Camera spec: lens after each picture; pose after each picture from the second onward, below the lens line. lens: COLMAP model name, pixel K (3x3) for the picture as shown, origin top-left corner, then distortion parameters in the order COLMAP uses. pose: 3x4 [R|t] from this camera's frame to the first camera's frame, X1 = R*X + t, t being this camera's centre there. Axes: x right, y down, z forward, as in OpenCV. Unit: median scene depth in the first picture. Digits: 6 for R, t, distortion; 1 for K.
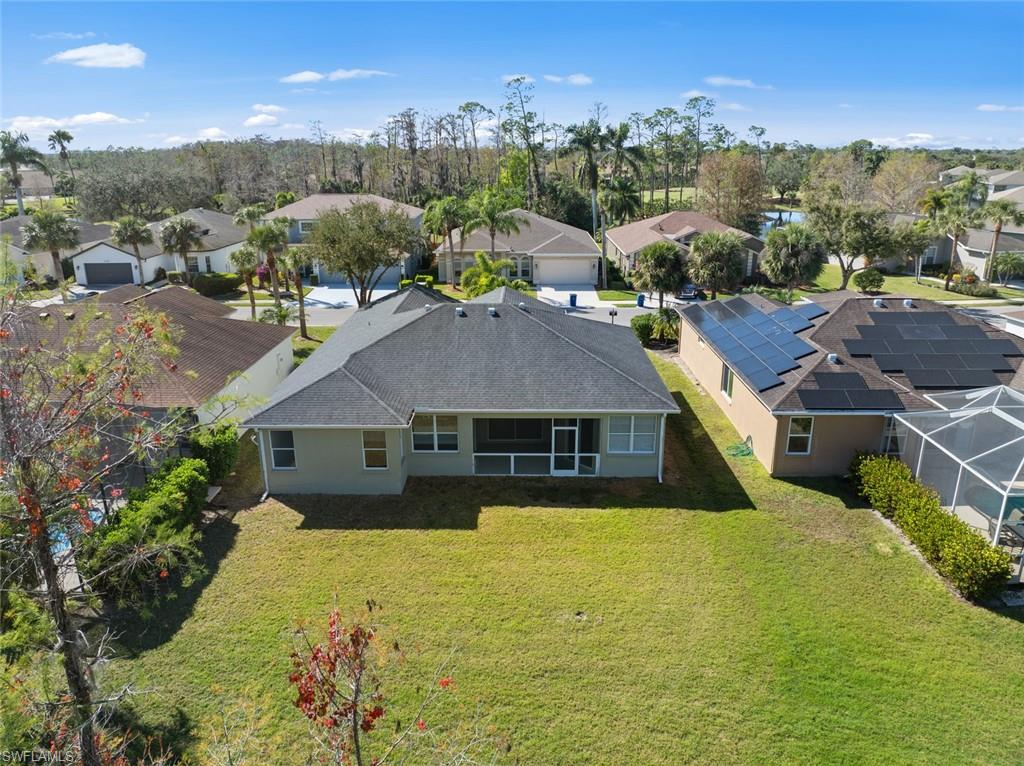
lens RADIAL K [[711.9, 0, 512.0], [0, 711.9, 383.0], [0, 0, 1]] dist [-0.037199, -0.003772]
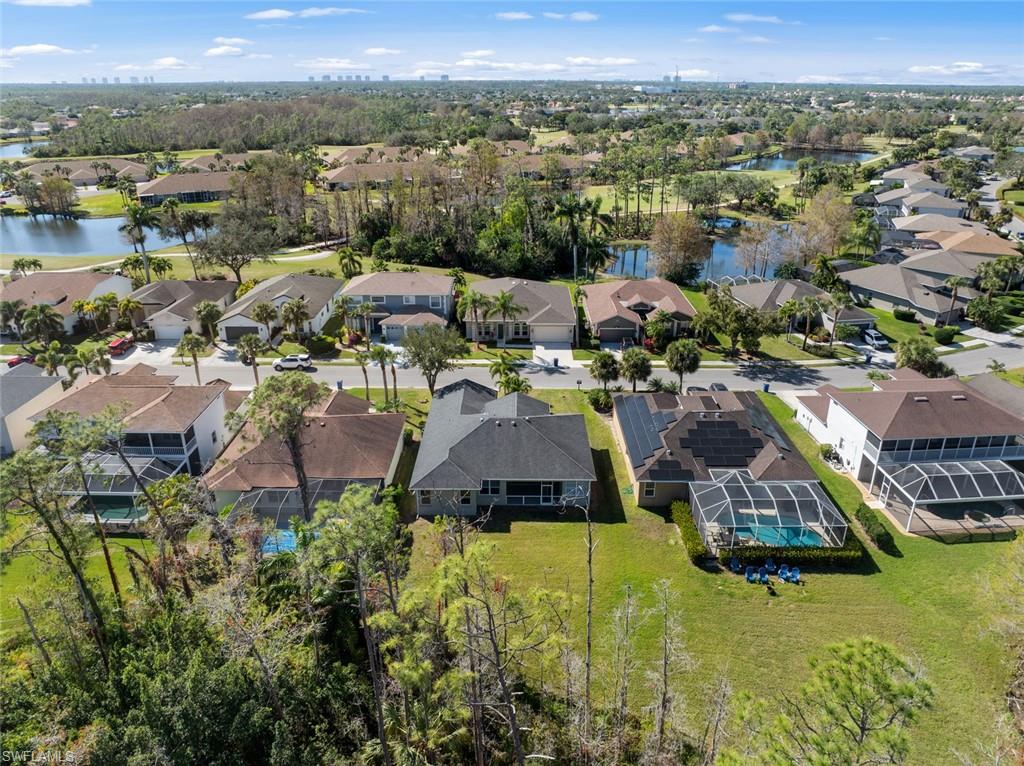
lens RADIAL K [[711.9, 0, 512.0], [0, 711.9, 383.0], [0, 0, 1]] dist [-0.037199, -0.003772]
pose [[0.999925, 0.001613, 0.012144, -0.064053], [-0.002713, 0.995838, 0.091102, -0.461299], [-0.011946, -0.091128, 0.995768, -1.210803]]
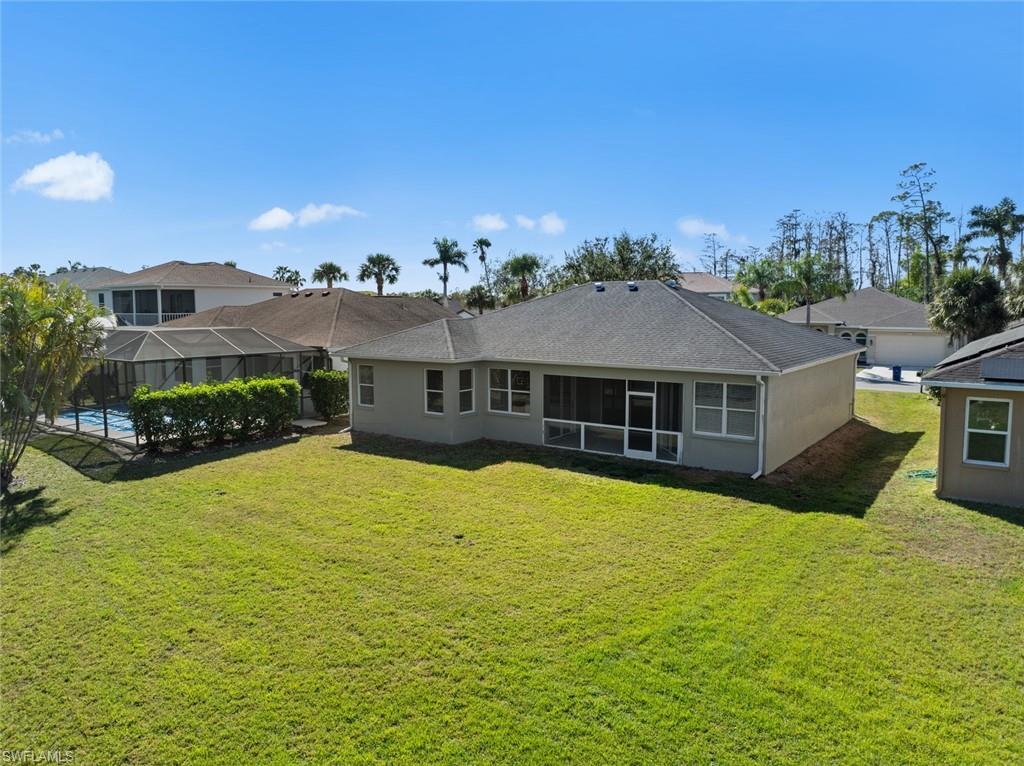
lens RADIAL K [[711.9, 0, 512.0], [0, 711.9, 383.0], [0, 0, 1]] dist [-0.037199, -0.003772]
pose [[0.816807, 0.061868, -0.573585, 0.404903], [-0.177348, 0.973017, -0.147597, 0.190838], [0.548976, 0.222282, 0.805739, 0.271277]]
